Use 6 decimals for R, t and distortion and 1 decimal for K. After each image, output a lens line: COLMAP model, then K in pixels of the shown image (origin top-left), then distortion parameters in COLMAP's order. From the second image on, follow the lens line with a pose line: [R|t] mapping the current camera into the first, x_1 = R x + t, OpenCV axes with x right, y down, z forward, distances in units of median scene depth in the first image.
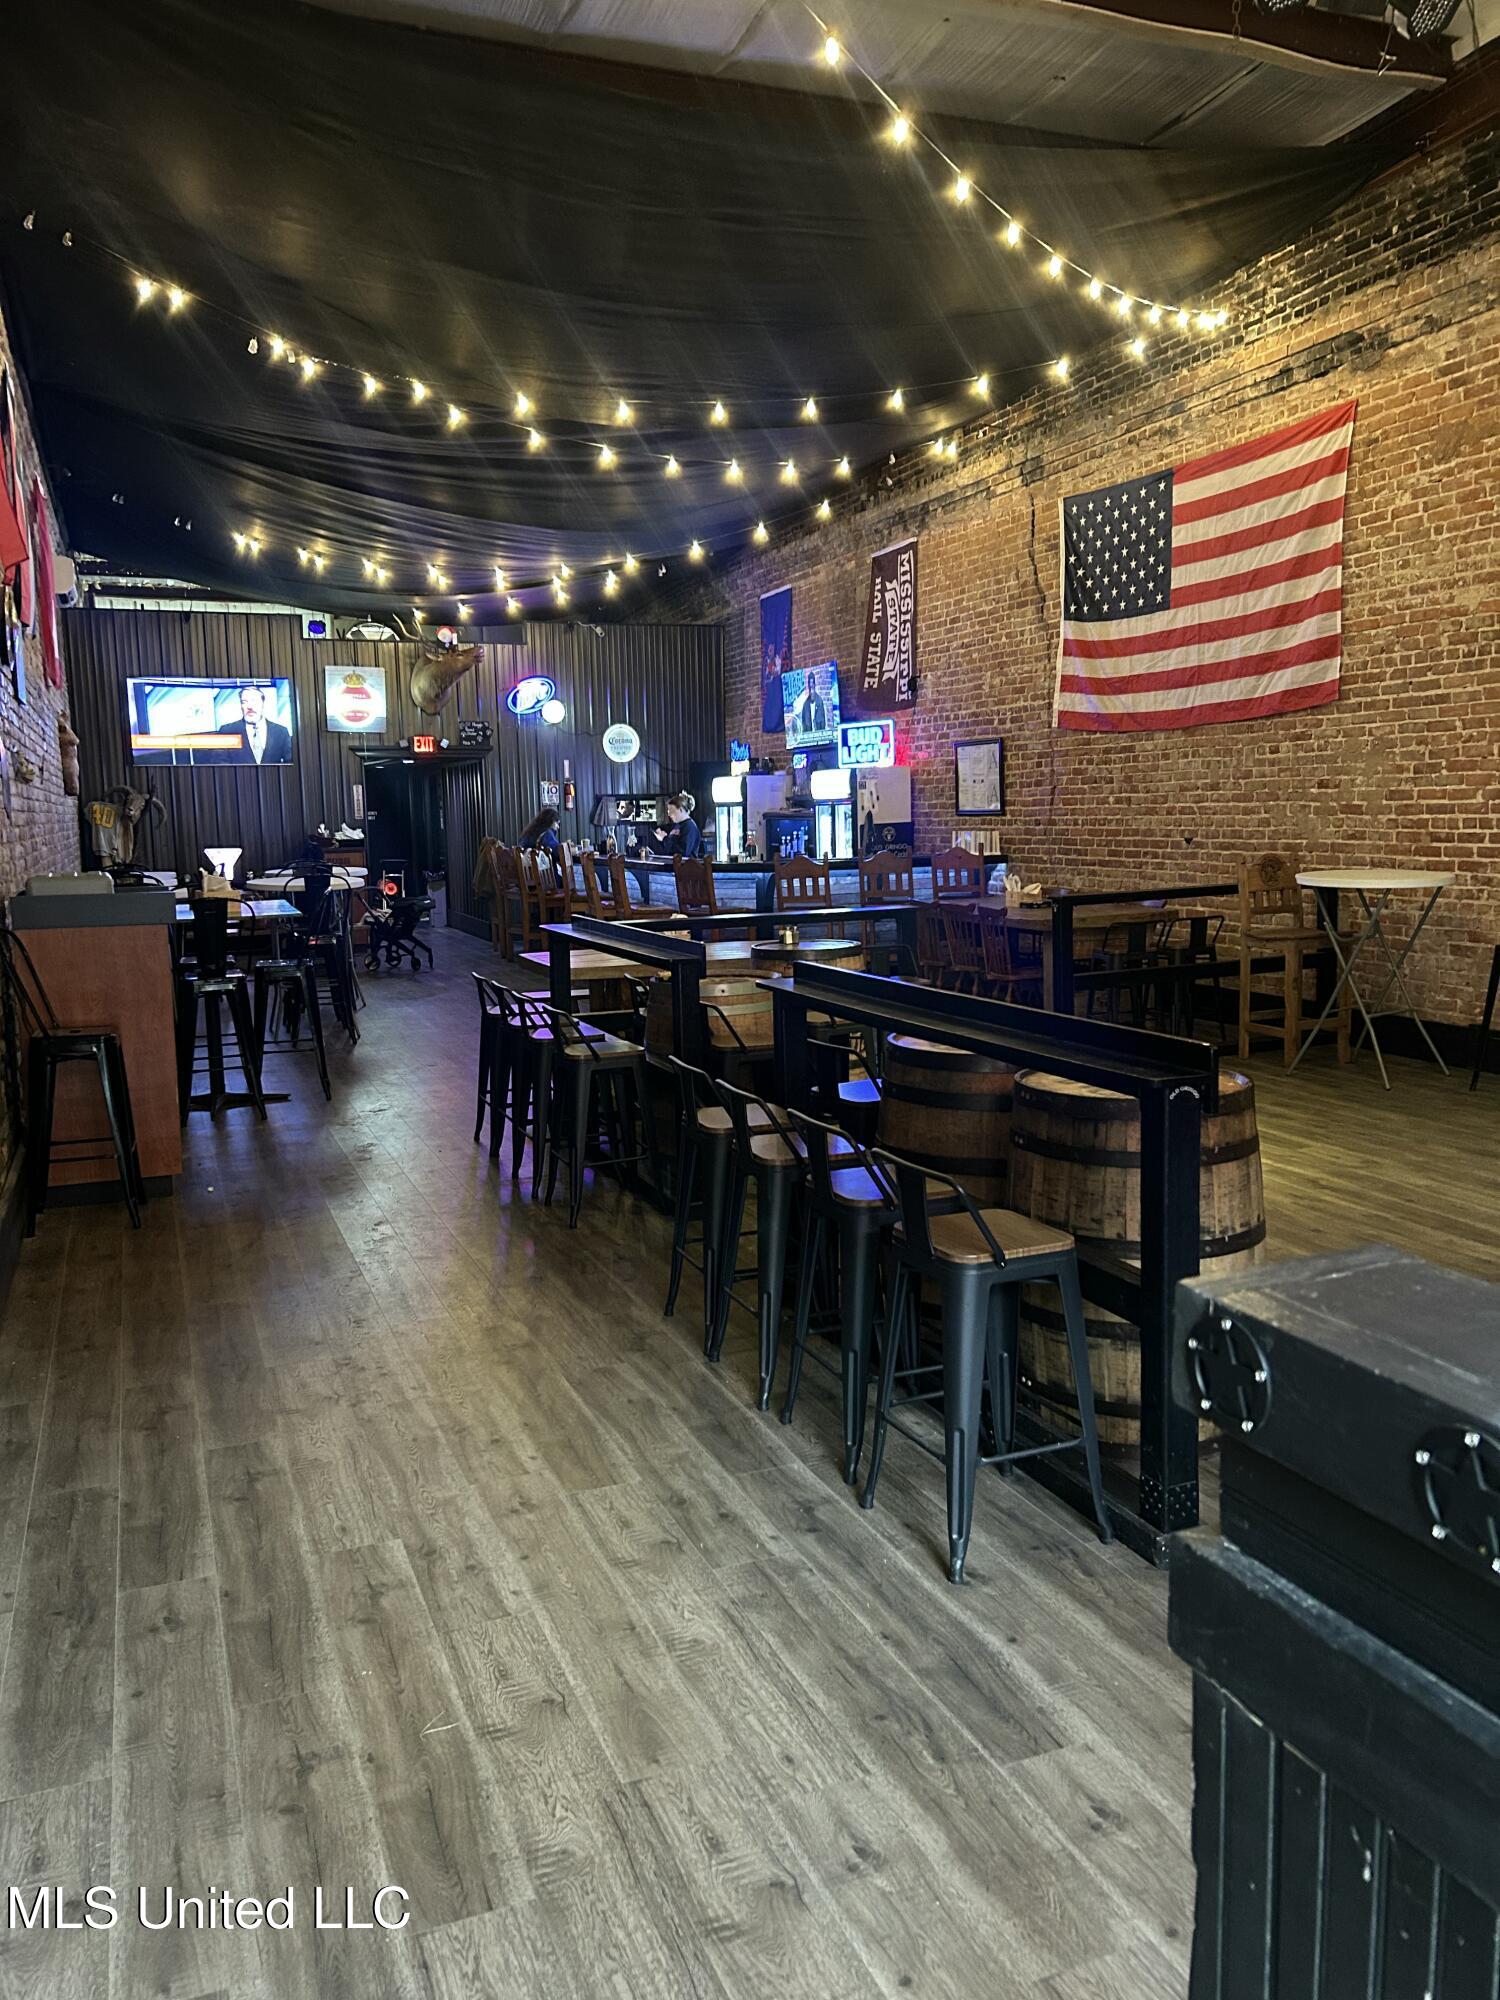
lens RADIAL K [[1523.1, 0, 763.9], [0, 1523.1, 1000.8], [0, 0, 1]] dist [0.050066, -0.046954]
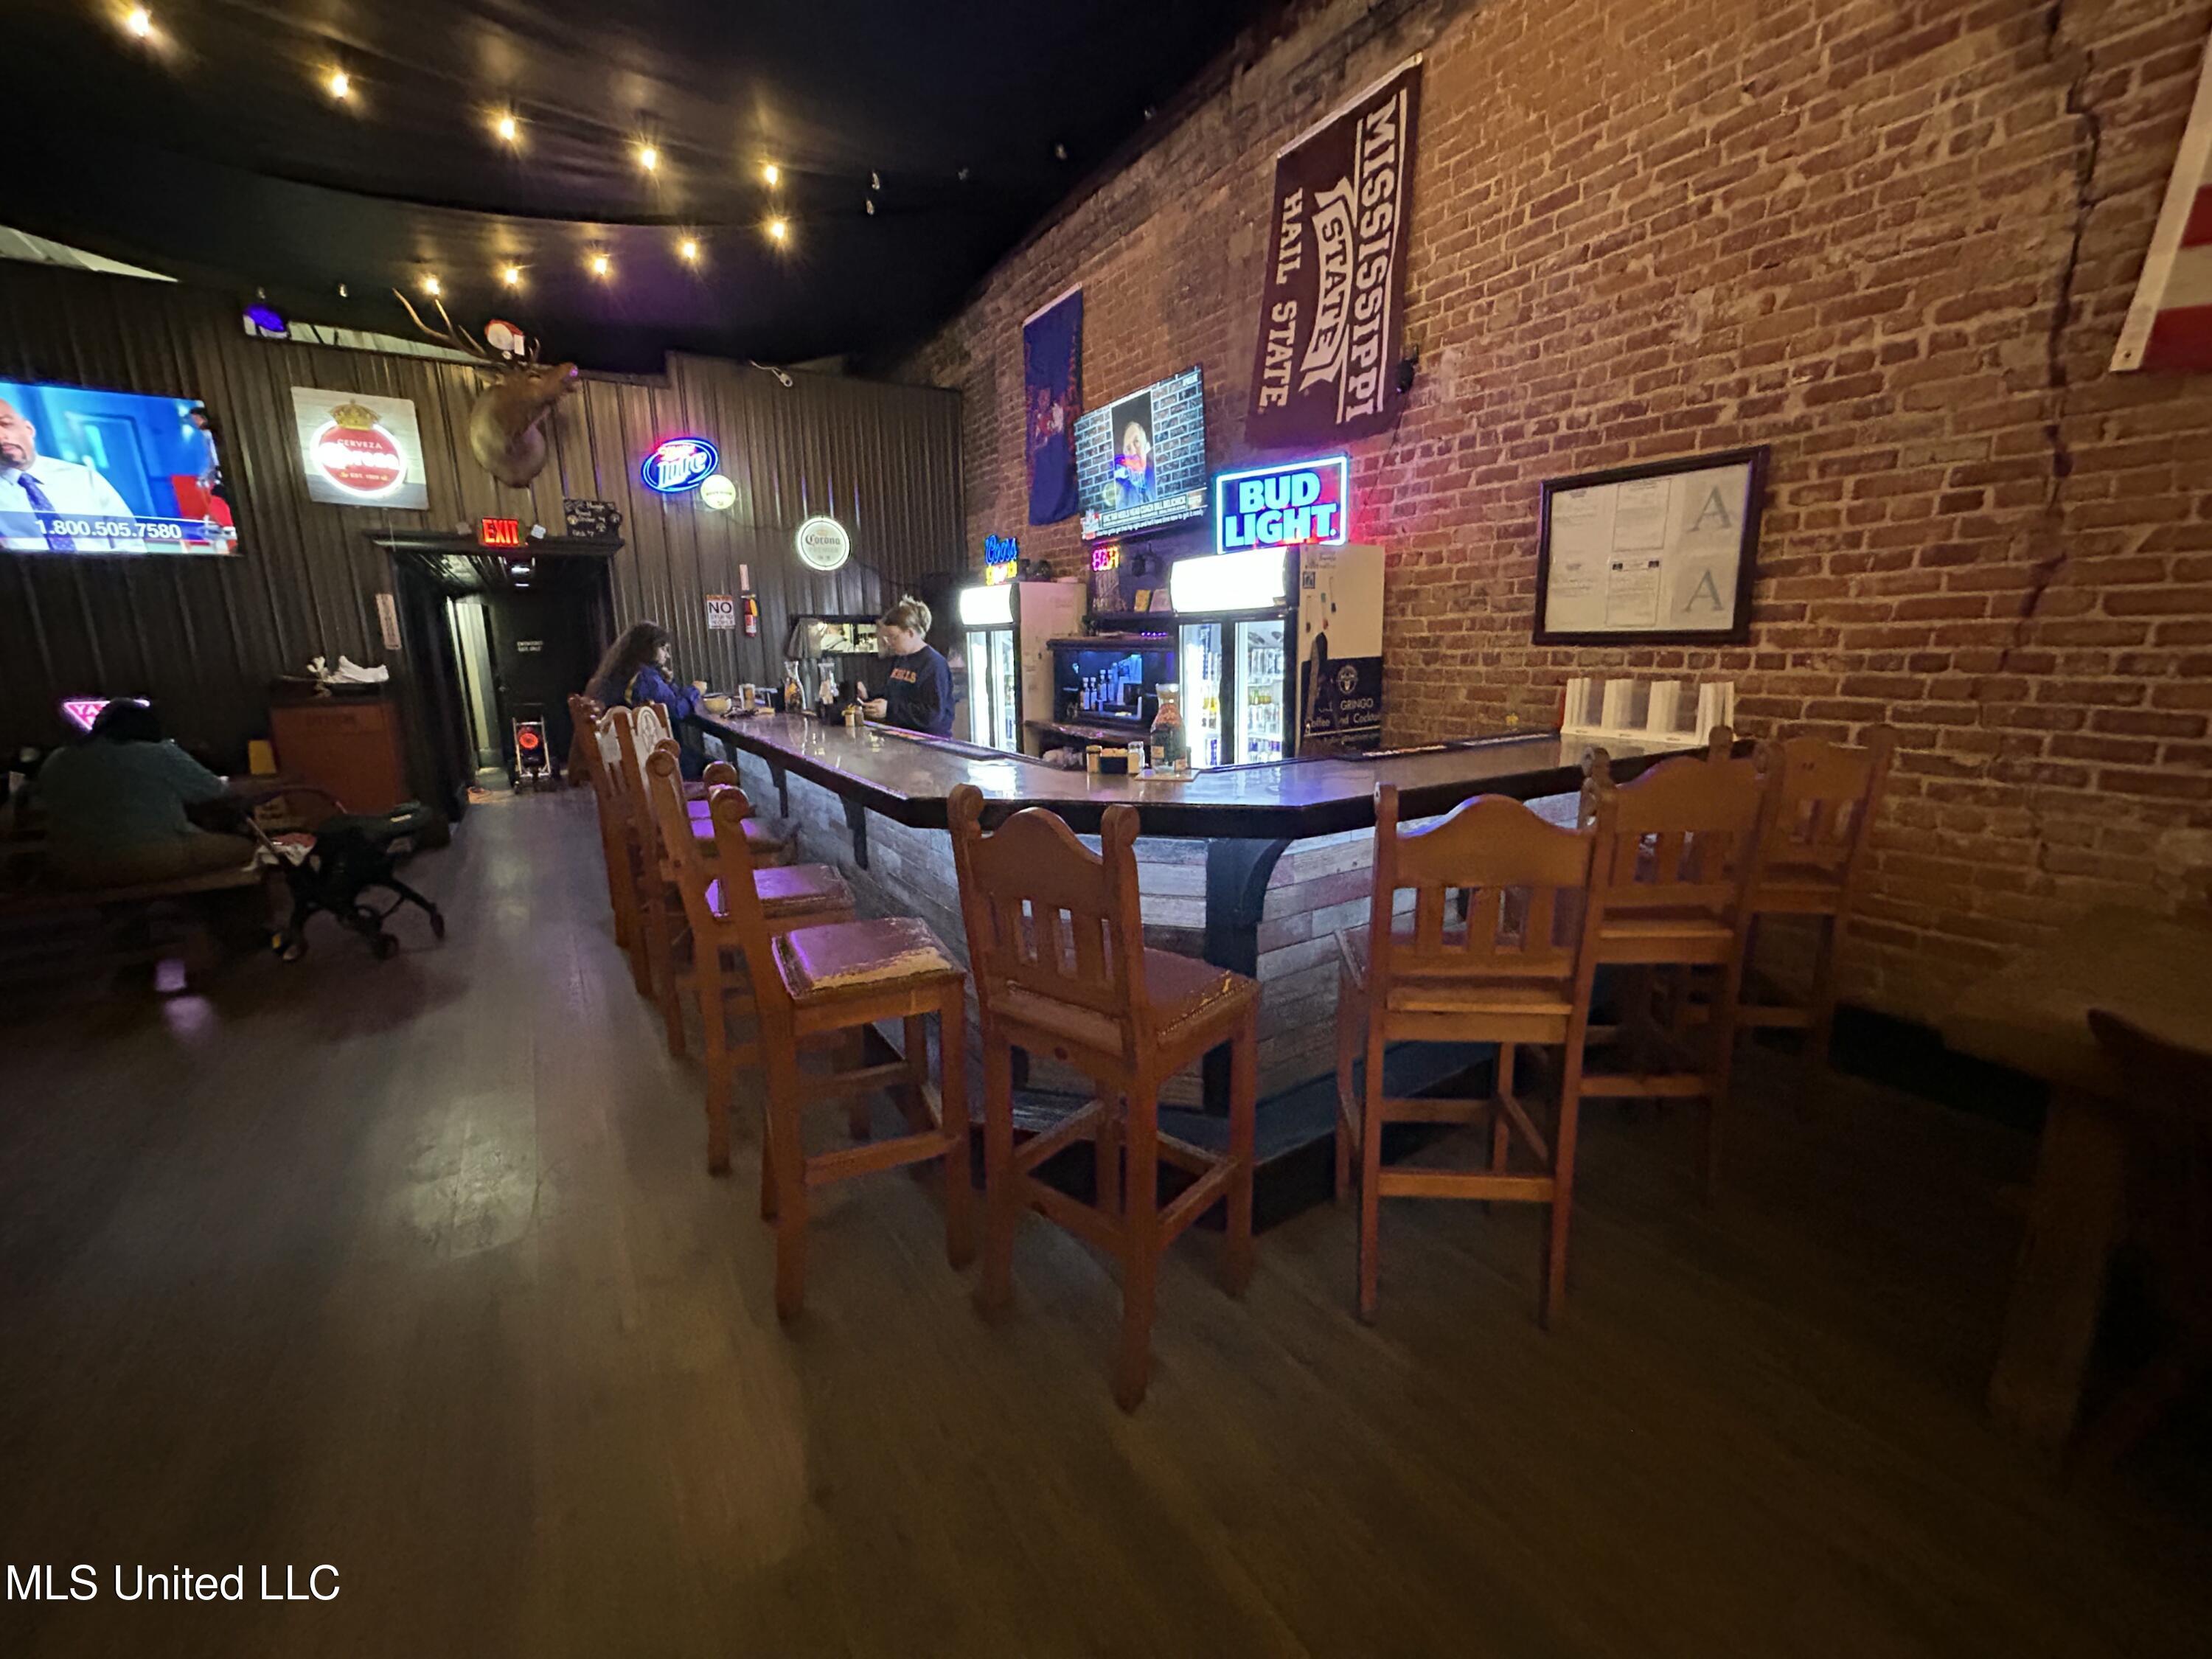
lens RADIAL K [[892.5, 0, 1108.0], [0, 892.5, 813.6], [0, 0, 1]] dist [-0.003168, -0.000098]
pose [[0.984070, -0.028371, 0.175504, -0.043247], [0.017483, 0.997843, 0.063275, -0.072813], [-0.176920, -0.059199, 0.982443, 0.613500]]
